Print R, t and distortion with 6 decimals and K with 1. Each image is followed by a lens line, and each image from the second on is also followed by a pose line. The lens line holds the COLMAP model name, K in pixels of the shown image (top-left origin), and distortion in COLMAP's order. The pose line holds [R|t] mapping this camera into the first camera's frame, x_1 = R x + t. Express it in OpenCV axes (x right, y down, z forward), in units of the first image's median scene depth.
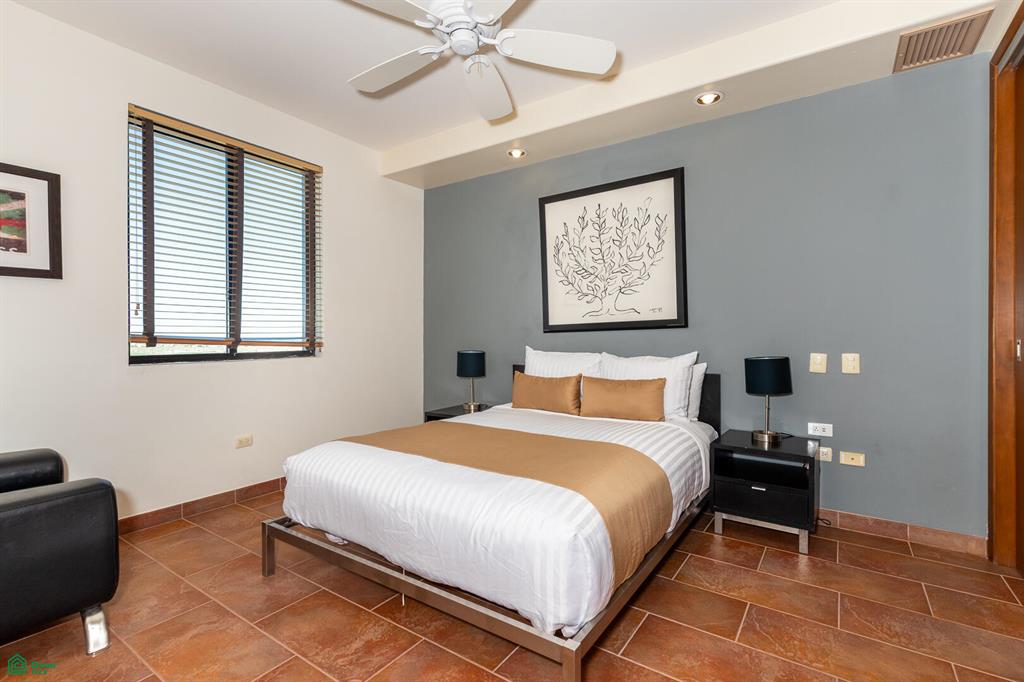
lens RADIAL K [[472.0, 0, 516.3], [0, 472.0, 338.0], [0, 0, 1]] dist [-0.027220, 0.001357]
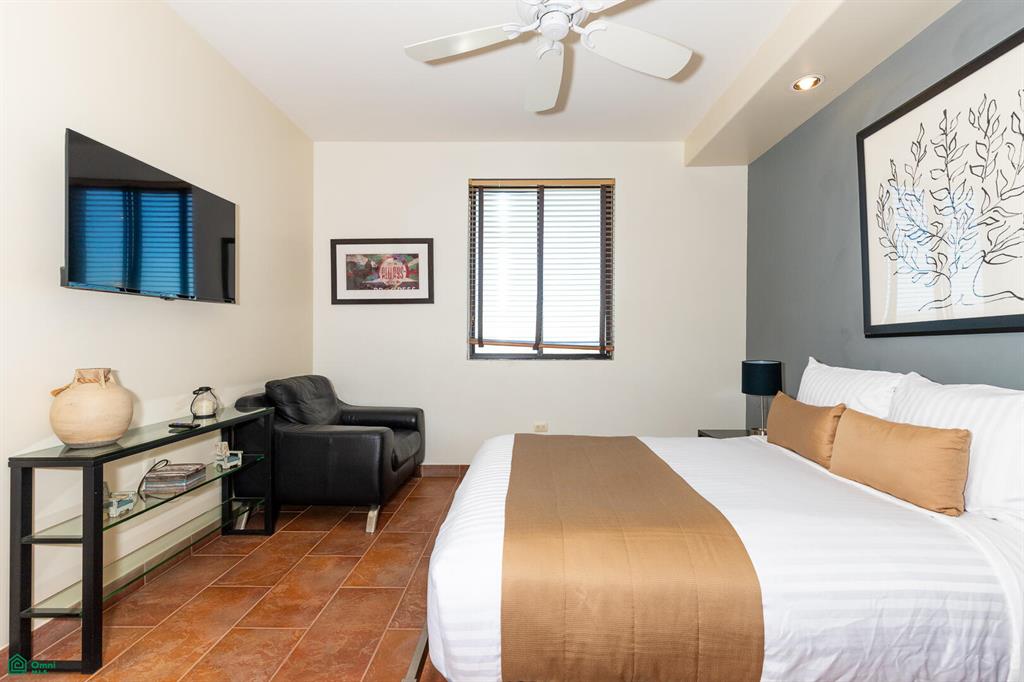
lens RADIAL K [[472.0, 0, 516.3], [0, 472.0, 338.0], [0, 0, 1]] dist [-0.027220, 0.001357]
pose [[0.519630, 0.002359, -0.854388, 0.384325], [-0.007466, 0.999971, -0.001779, -0.006067], [0.854359, 0.007304, 0.519633, 0.278894]]
